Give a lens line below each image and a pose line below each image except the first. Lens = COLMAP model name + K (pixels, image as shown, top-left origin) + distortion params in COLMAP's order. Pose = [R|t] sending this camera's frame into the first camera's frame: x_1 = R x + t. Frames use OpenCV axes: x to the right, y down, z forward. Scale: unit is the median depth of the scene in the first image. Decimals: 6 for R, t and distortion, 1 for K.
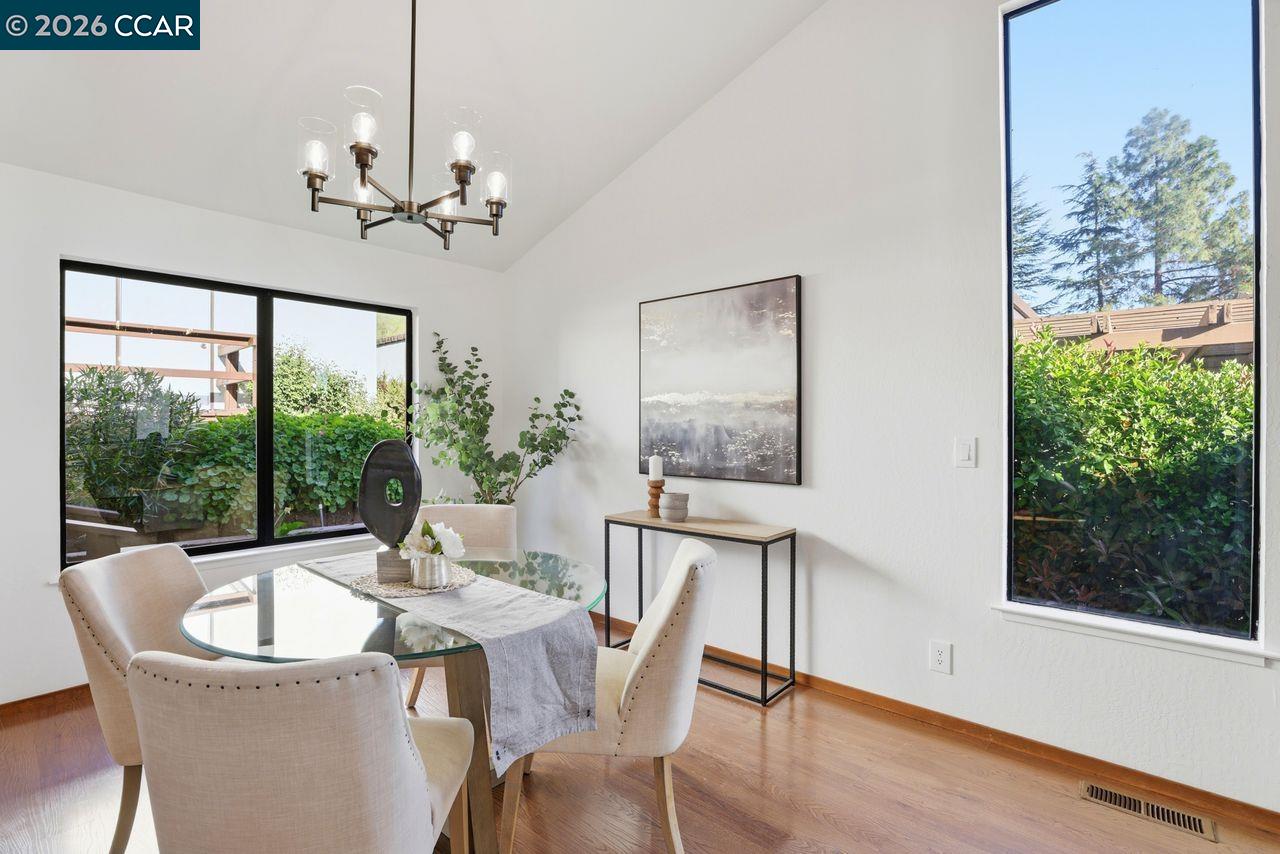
lens RADIAL K [[582.6, 0, 619.5], [0, 582.6, 426.4], [0, 0, 1]] dist [-0.025255, 0.008114]
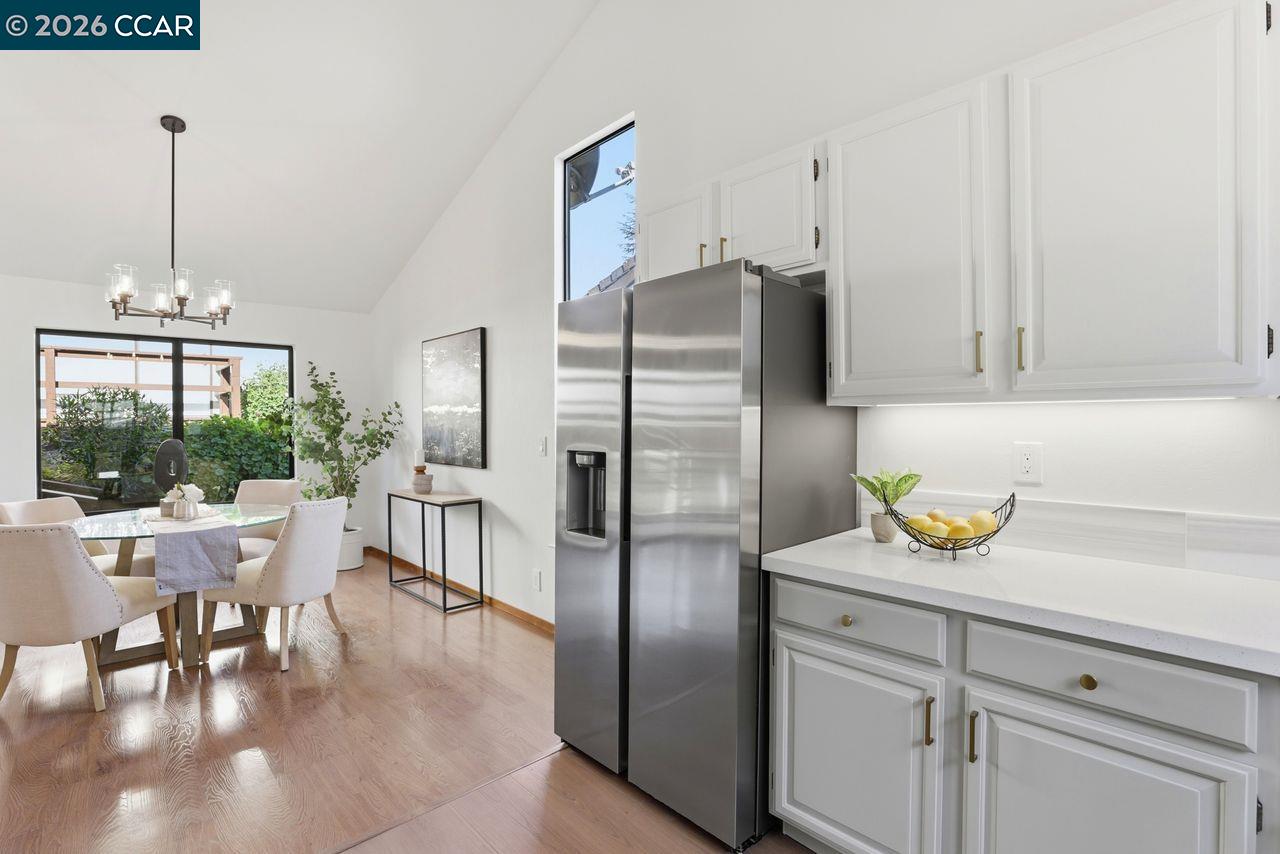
lens RADIAL K [[582.6, 0, 619.5], [0, 582.6, 426.4], [0, 0, 1]] dist [-0.025255, 0.008114]
pose [[0.995535, -0.005042, -0.094263, 0.719423], [0.005578, 0.999970, 0.005414, -0.011828], [0.094233, -0.005915, 0.995533, -0.407217]]
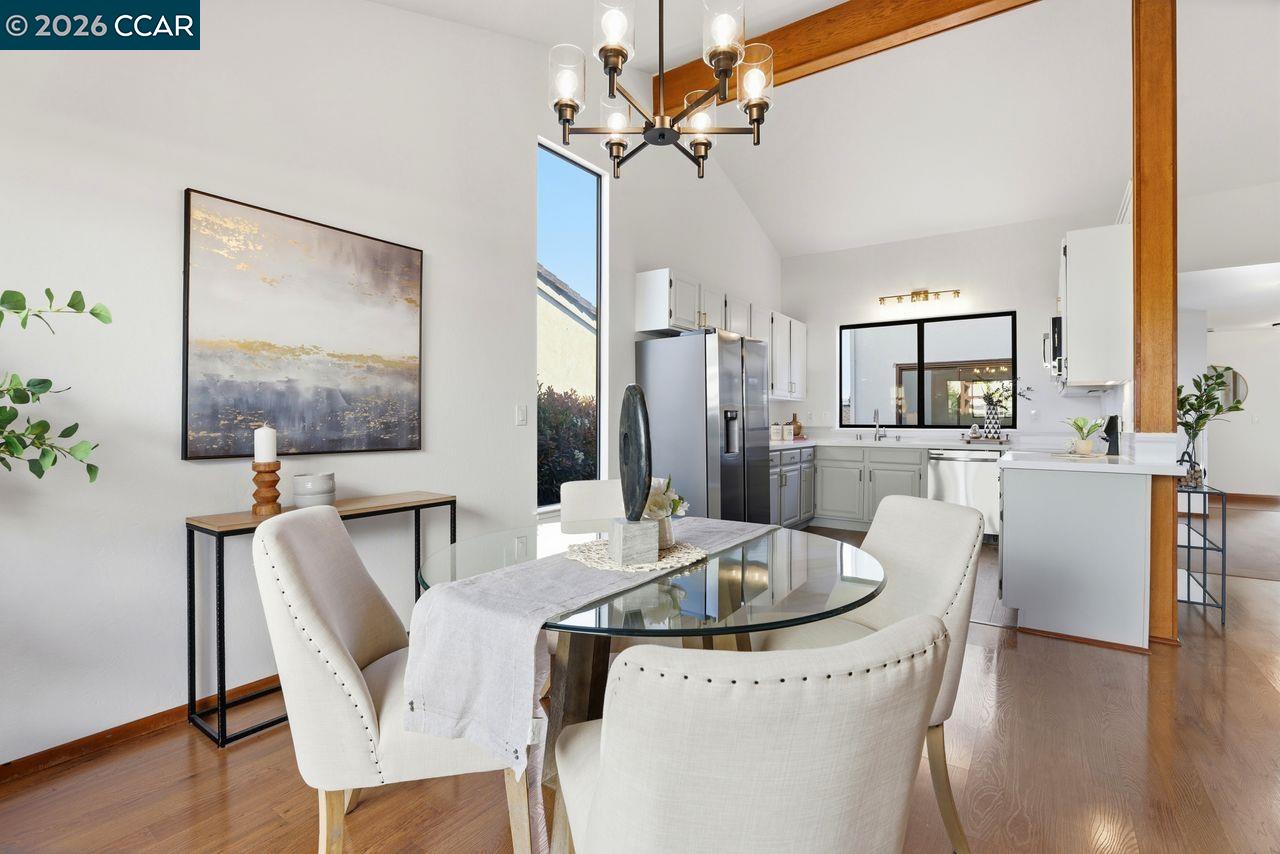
lens RADIAL K [[551.6, 0, 670.1], [0, 551.6, 421.7], [0, 0, 1]] dist [-0.061643, 0.000097]
pose [[-0.164049, -0.008064, 0.986419, -0.670734], [-0.002807, 0.999966, 0.007707, 0.037894], [-0.986448, -0.001504, -0.164066, 0.643957]]
